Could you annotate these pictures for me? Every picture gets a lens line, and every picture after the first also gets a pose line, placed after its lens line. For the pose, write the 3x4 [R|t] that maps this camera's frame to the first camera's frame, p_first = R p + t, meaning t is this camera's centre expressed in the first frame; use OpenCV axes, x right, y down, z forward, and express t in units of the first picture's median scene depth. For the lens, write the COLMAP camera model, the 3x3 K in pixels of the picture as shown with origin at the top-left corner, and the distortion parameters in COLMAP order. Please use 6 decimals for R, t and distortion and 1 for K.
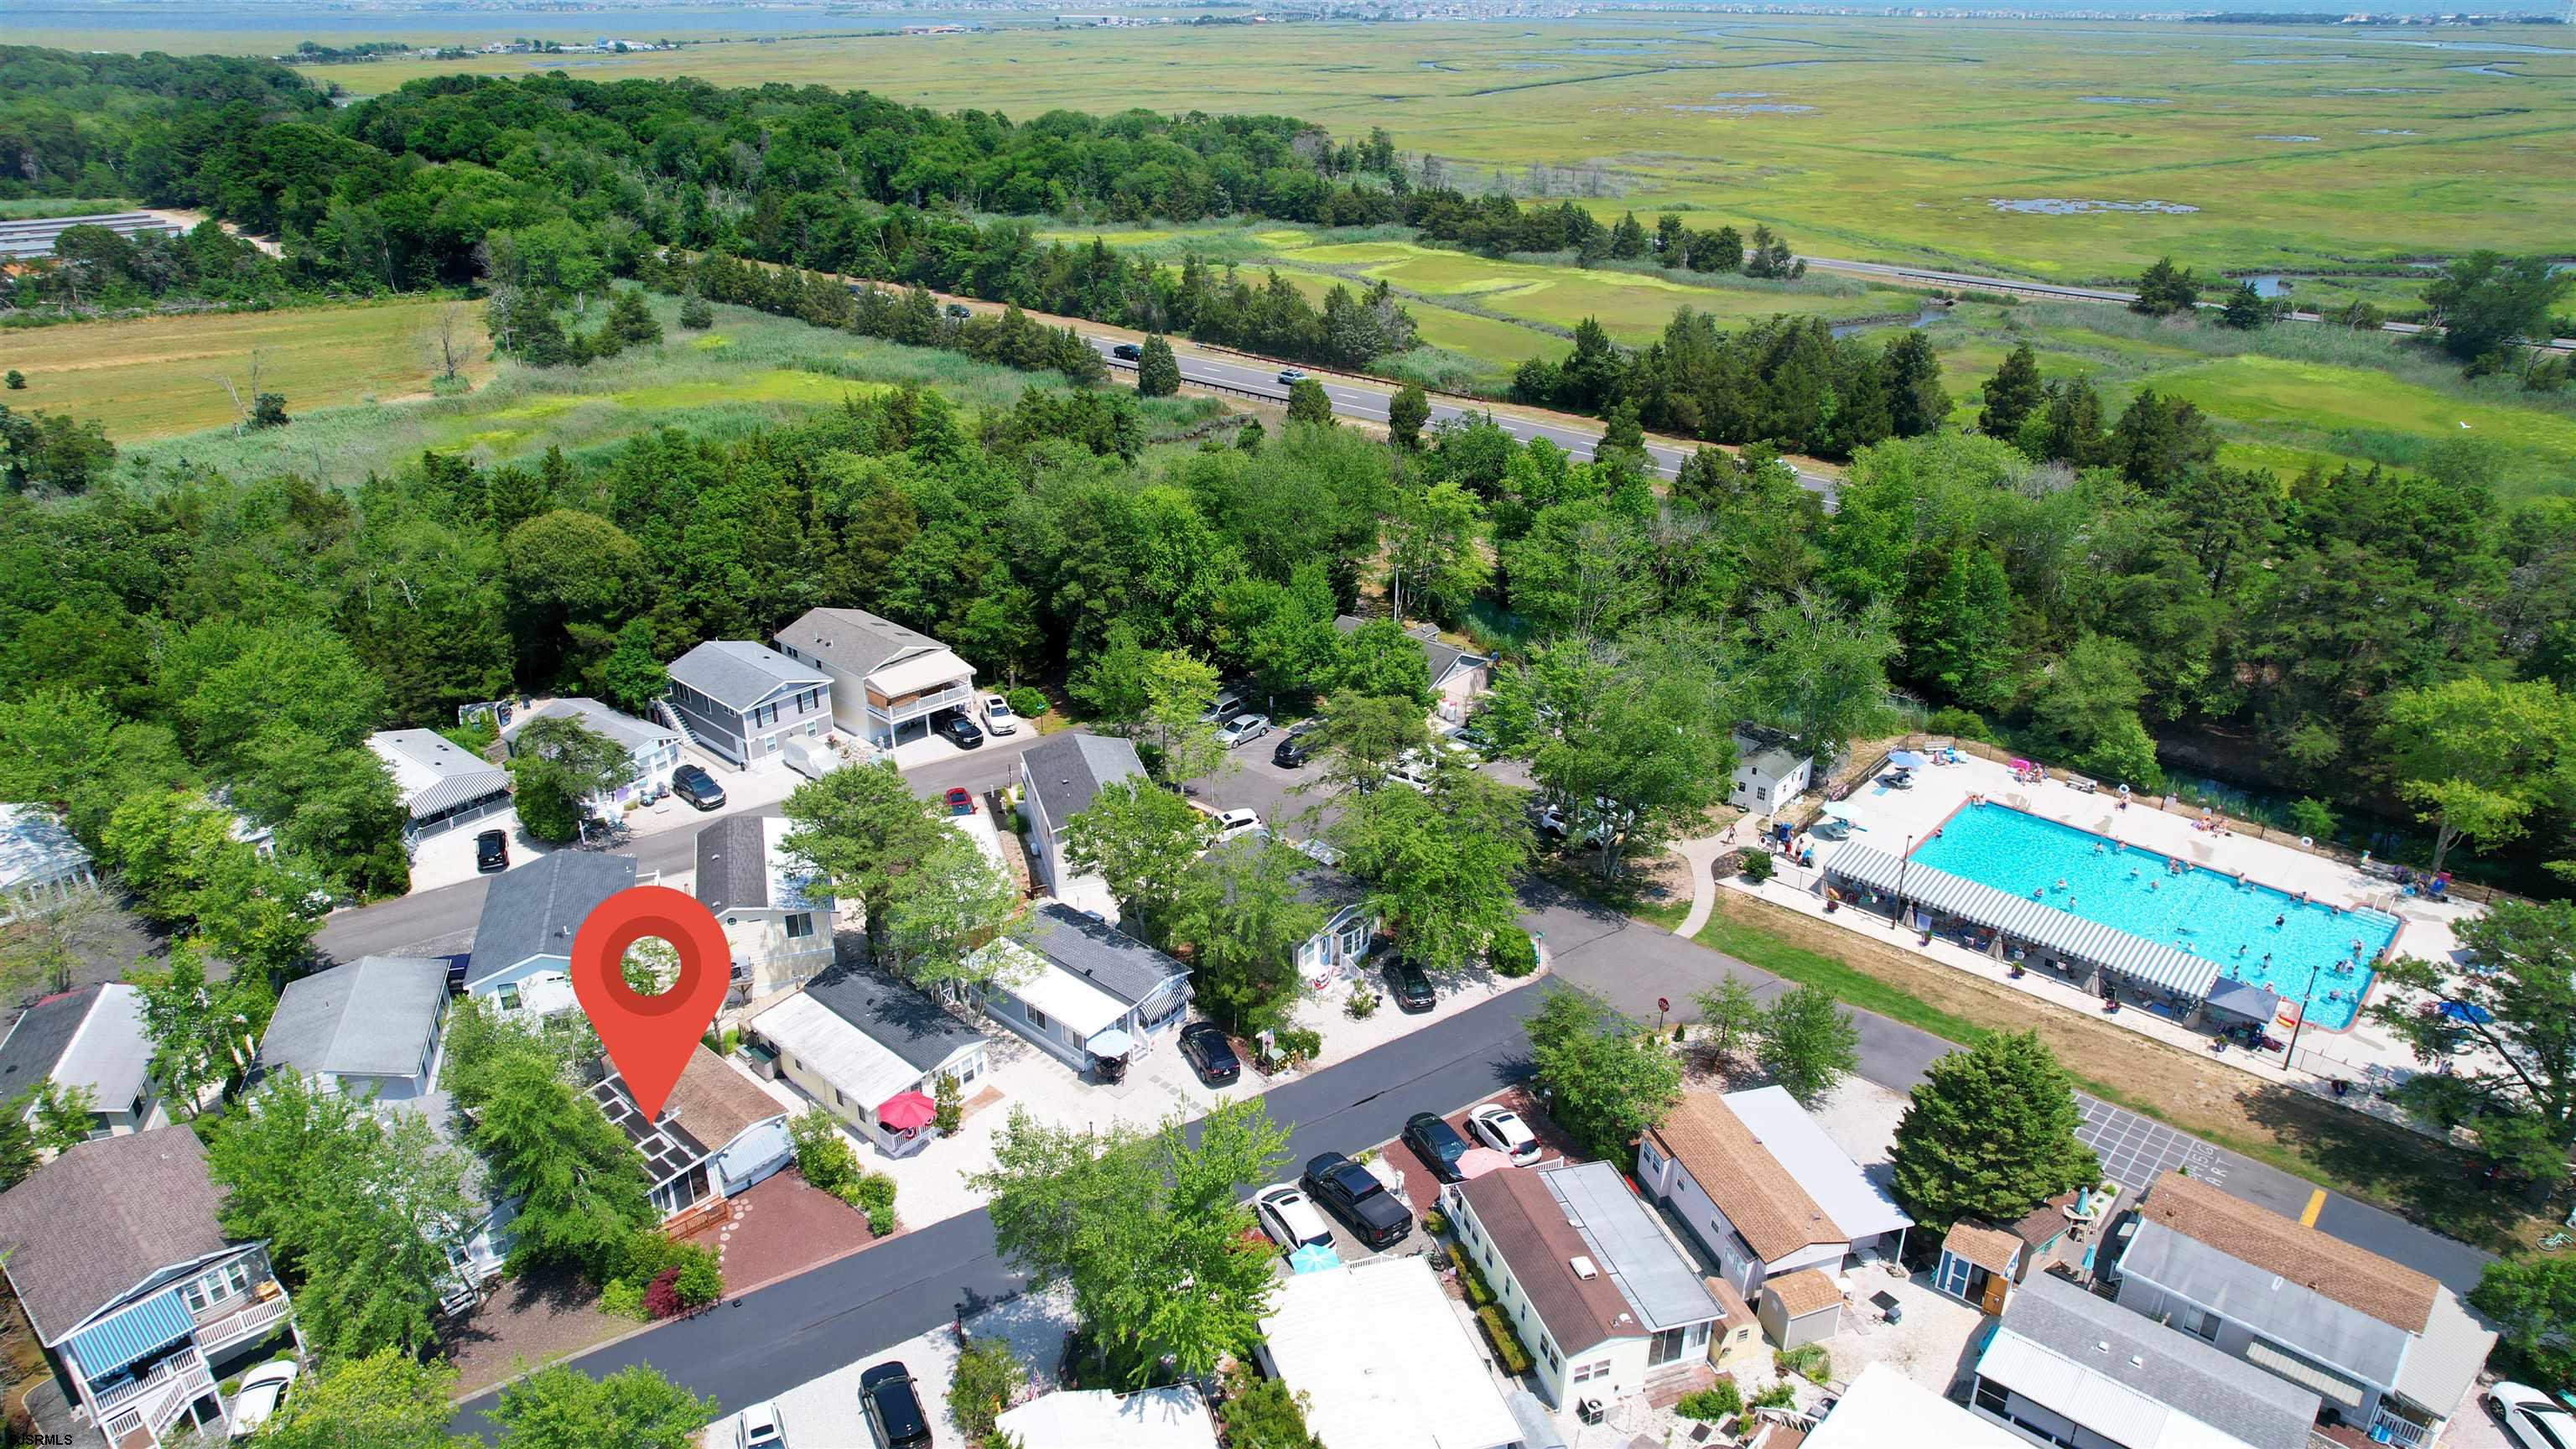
lens RADIAL K [[1673.1, 0, 1274.4], [0, 1673.1, 718.0], [0, 0, 1]] dist [-0.083903, 0.077287]
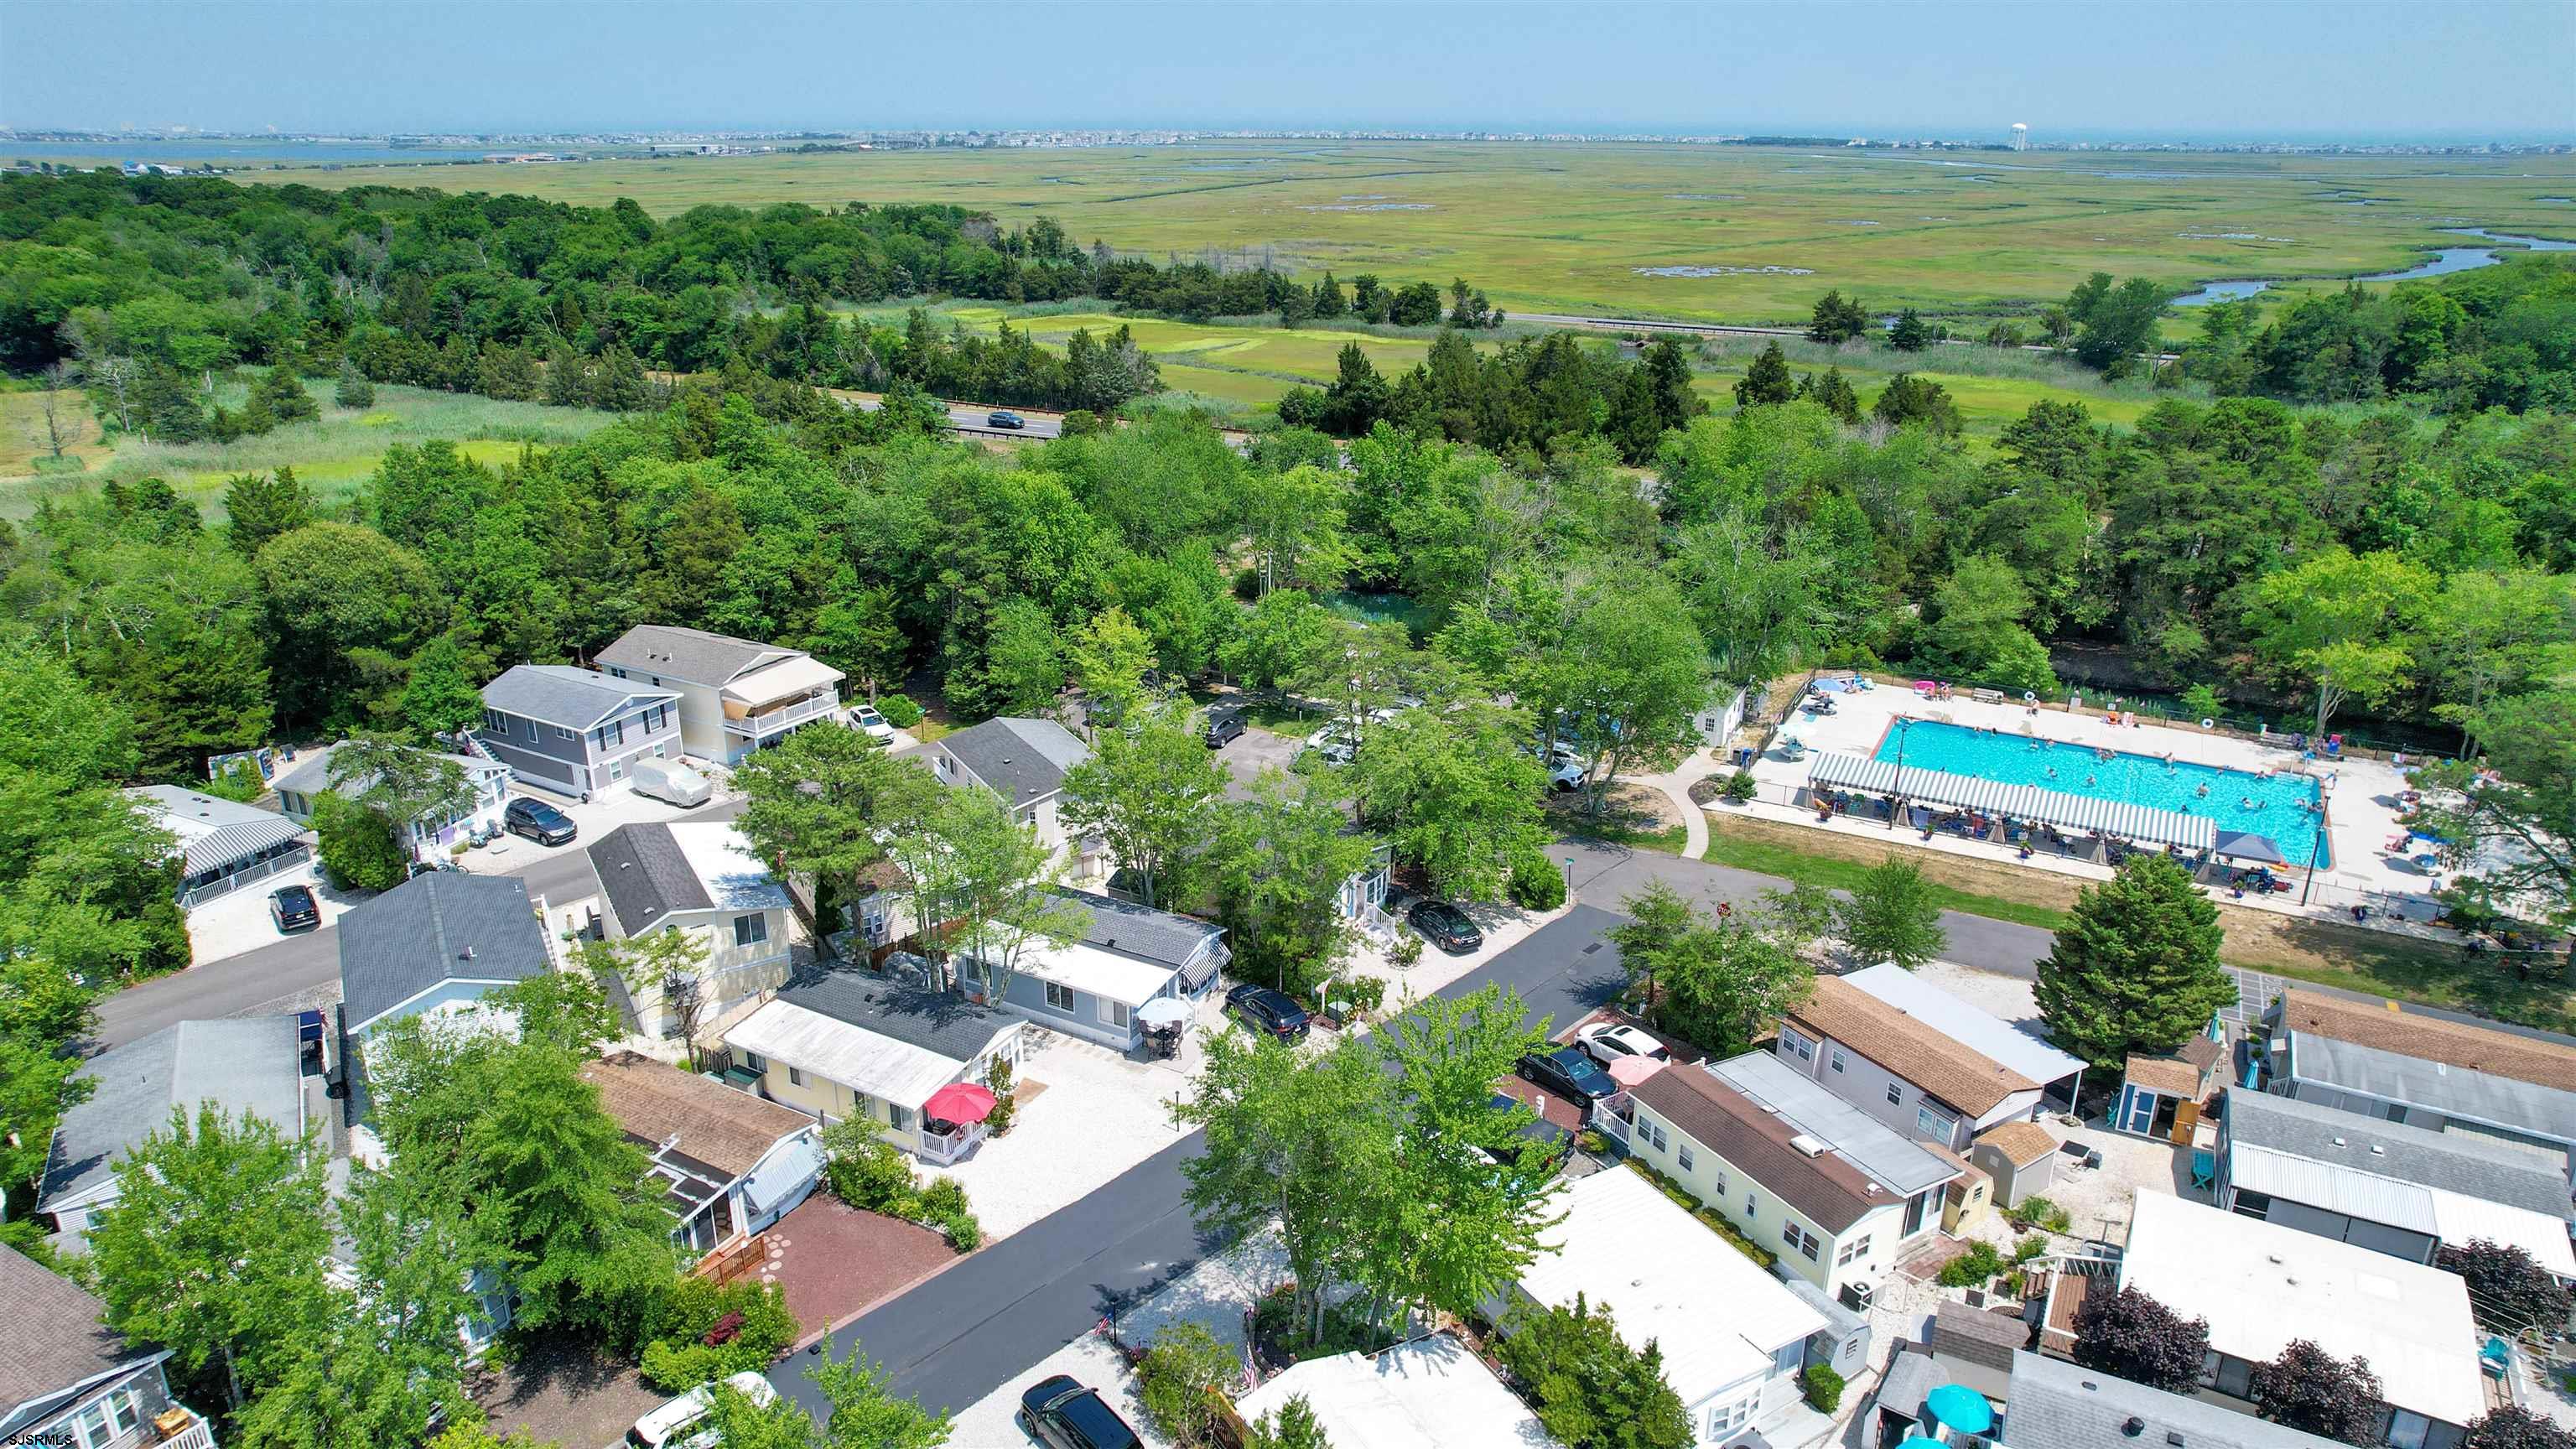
lens RADIAL K [[1673.1, 0, 1274.4], [0, 1673.1, 718.0], [0, 0, 1]] dist [-0.083903, 0.077287]
pose [[0.972676, -0.075748, 0.219463, -0.162438], [0.092150, 0.993590, -0.065478, 0.078083], [-0.213097, 0.083912, 0.973421, 0.097297]]
